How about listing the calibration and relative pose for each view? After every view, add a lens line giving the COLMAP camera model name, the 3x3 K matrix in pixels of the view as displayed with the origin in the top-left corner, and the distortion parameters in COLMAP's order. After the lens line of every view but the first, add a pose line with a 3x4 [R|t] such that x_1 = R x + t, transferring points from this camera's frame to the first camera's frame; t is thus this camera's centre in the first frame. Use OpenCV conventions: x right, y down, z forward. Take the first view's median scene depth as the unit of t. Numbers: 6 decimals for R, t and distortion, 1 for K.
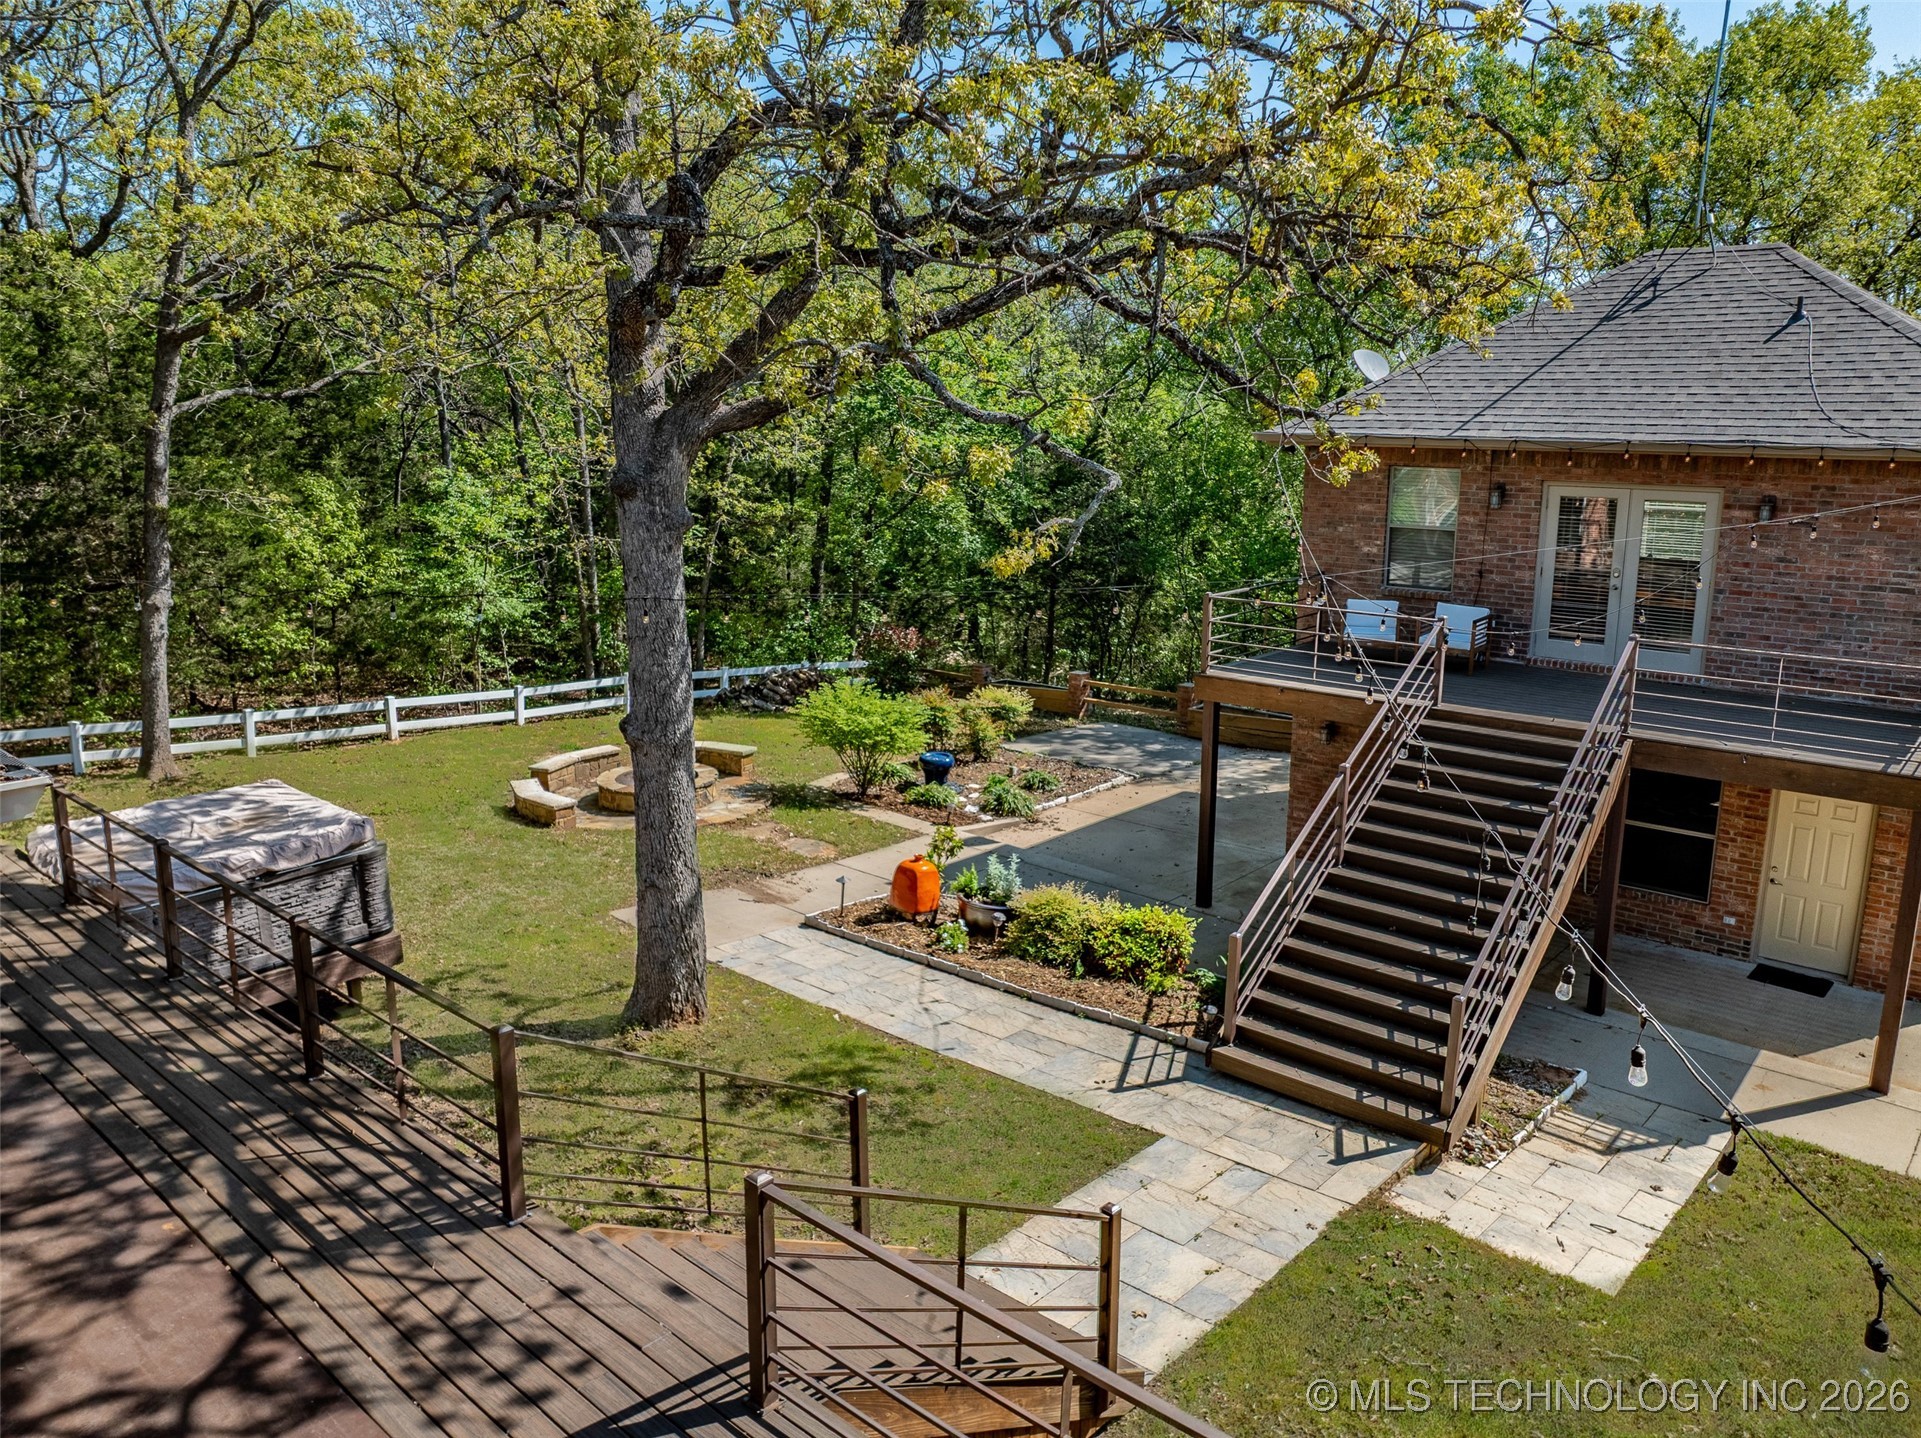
lens RADIAL K [[1344.9, 0, 1013.8], [0, 1344.9, 711.3], [0, 0, 1]] dist [-0.029307, -0.002128]
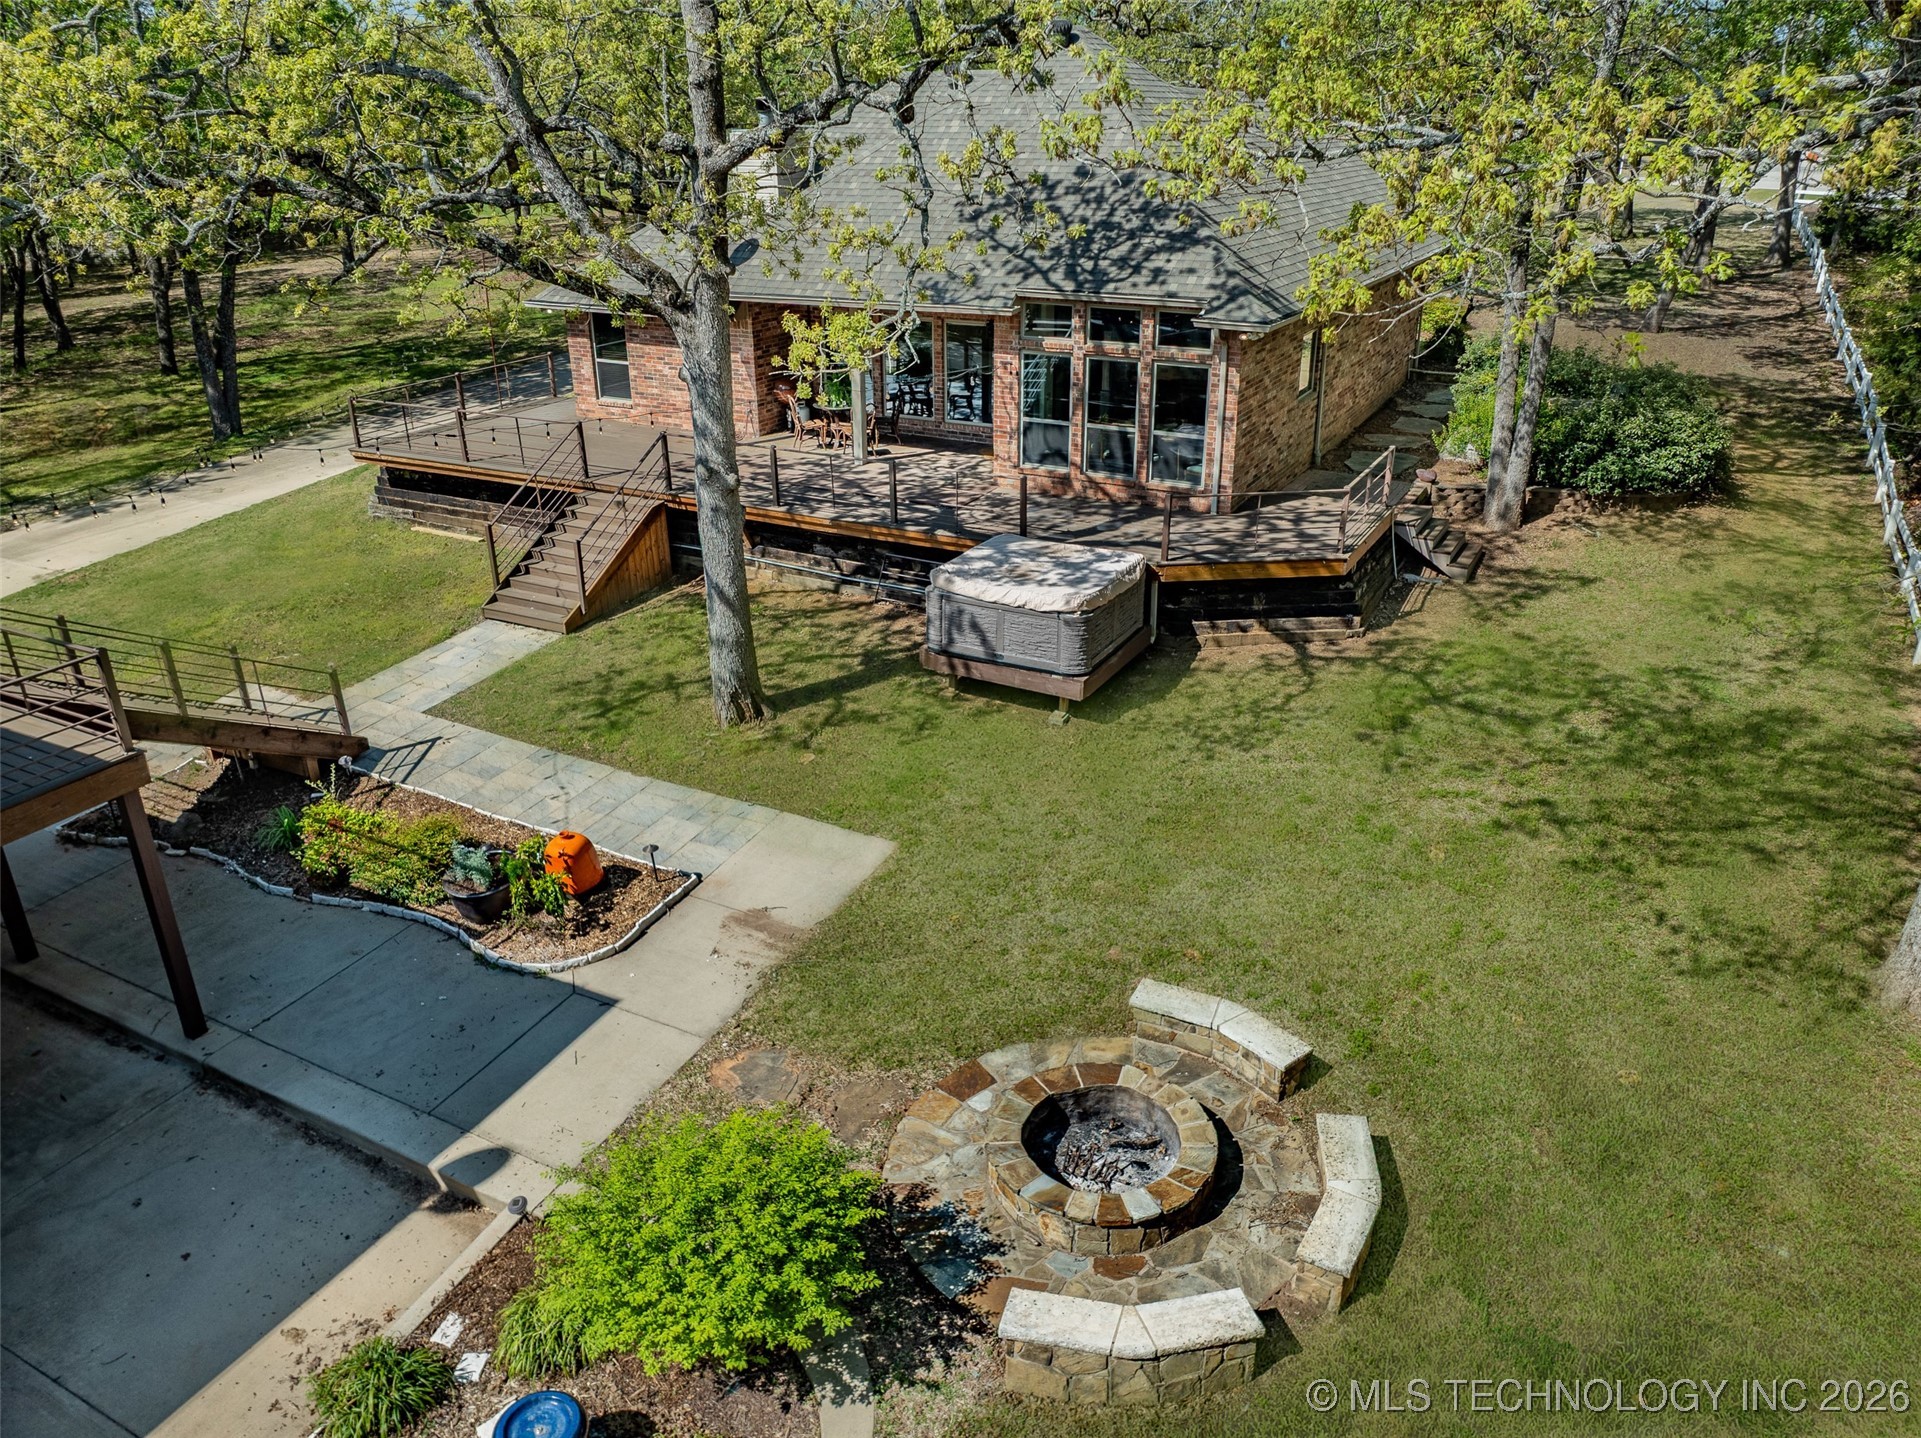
lens RADIAL K [[1344.9, 0, 957.8], [0, 1344.9, 715.7], [0, 0, 1]] dist [-0.029307, -0.002128]
pose [[-0.980606, 0.087260, -0.175493, -0.347705], [-0.033816, 0.806660, 0.590047, -0.959179], [0.193051, 0.584538, -0.788065, 3.282049]]
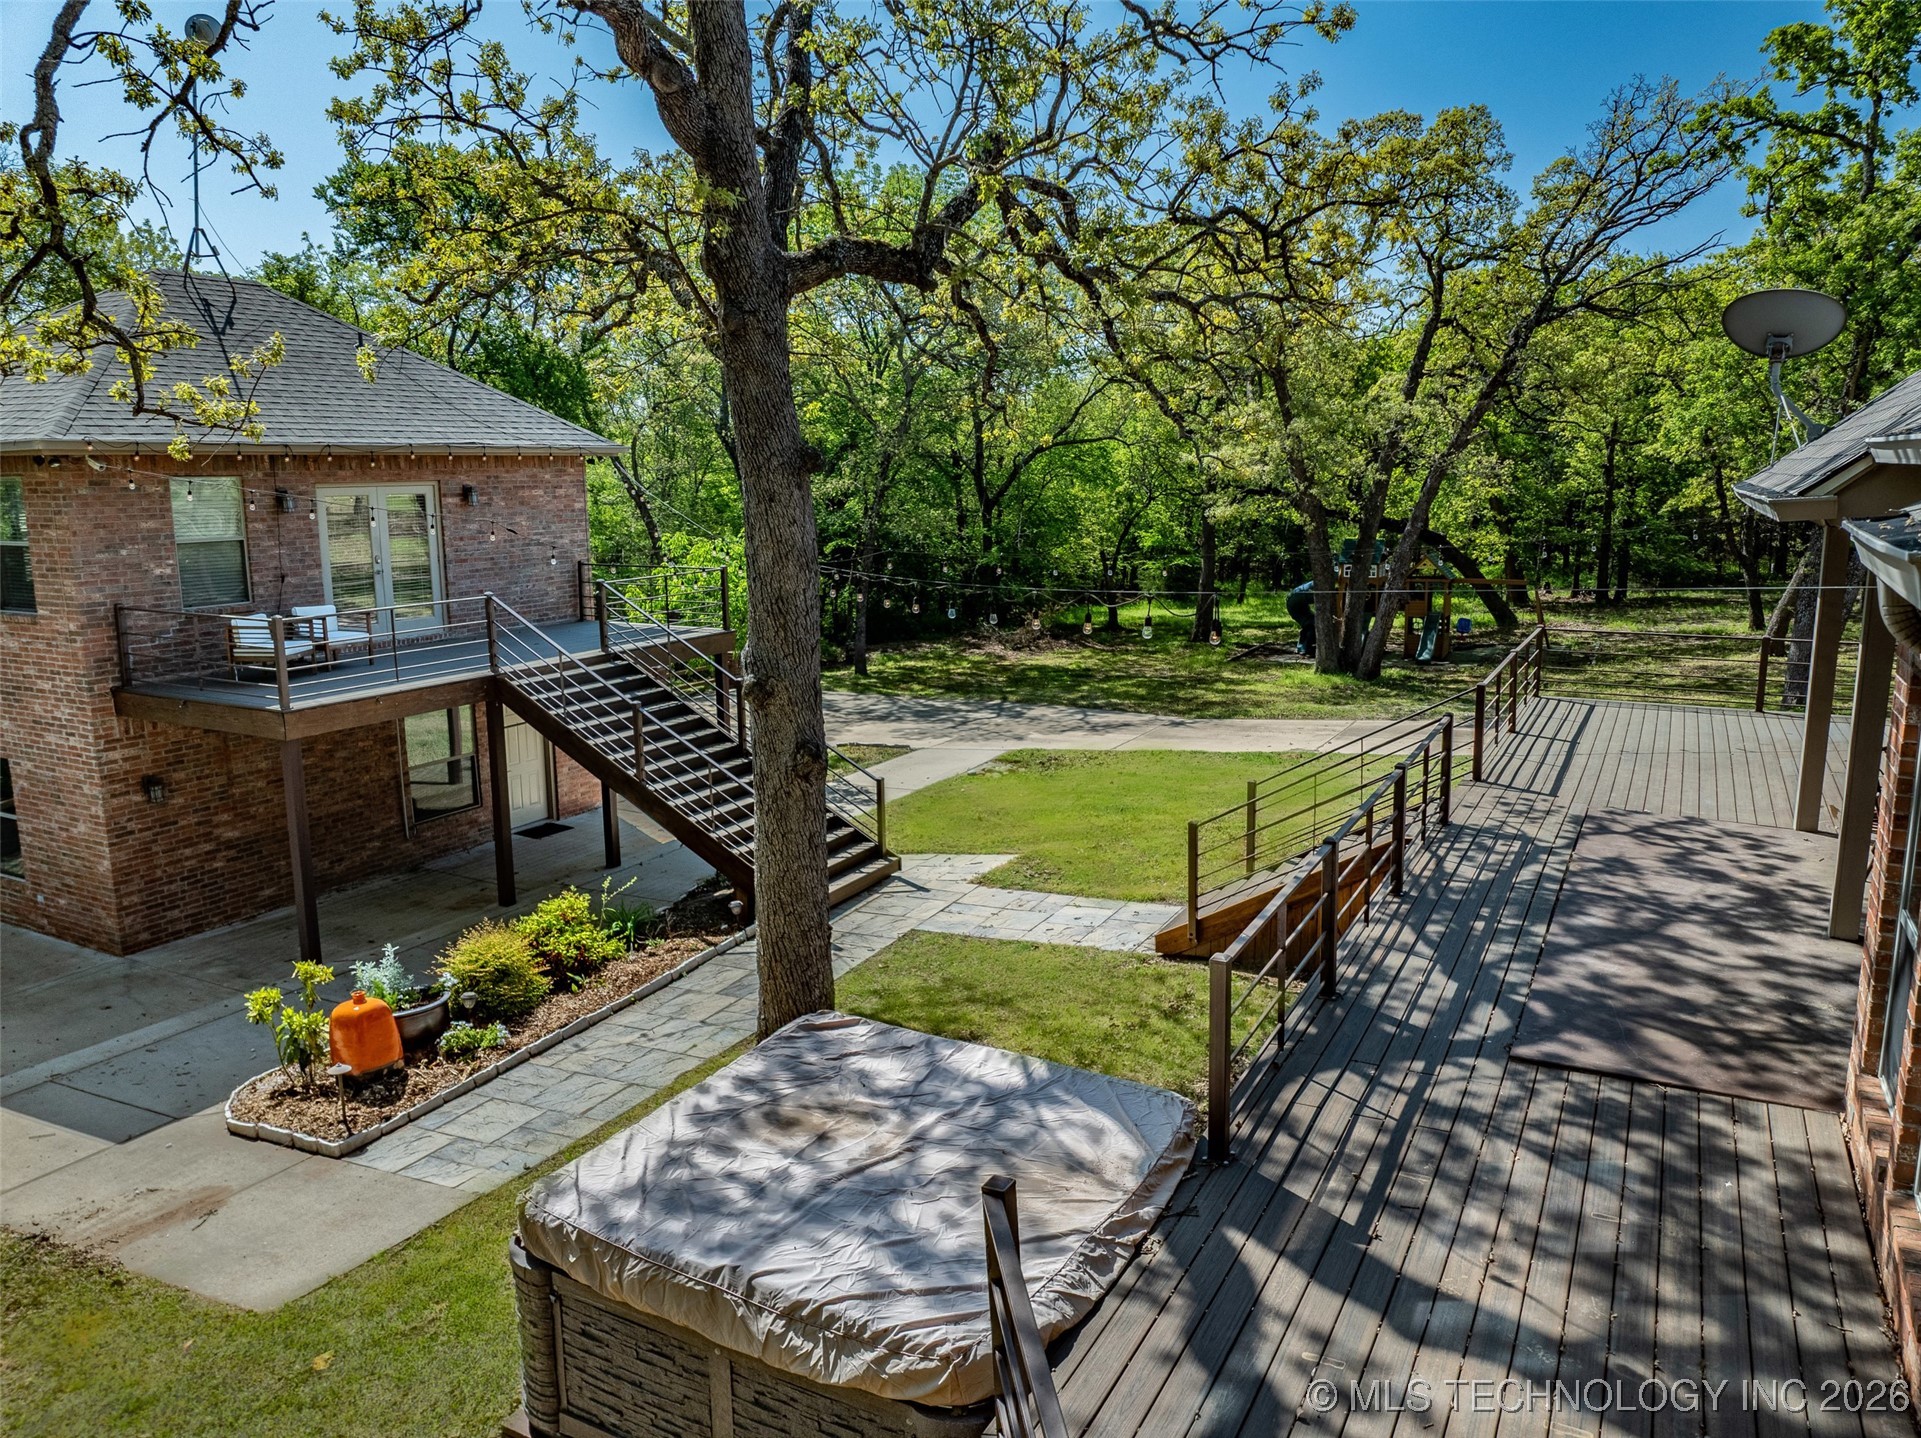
lens RADIAL K [[1344.9, 0, 963.3], [0, 1344.9, 716.0], [0, 0, 1]] dist [-0.029307, -0.002128]
pose [[-0.199503, -0.178858, 0.963436, -1.547010], [0.213202, 0.951724, 0.220832, -0.240001], [-0.956422, 0.249463, -0.151739, 1.443285]]
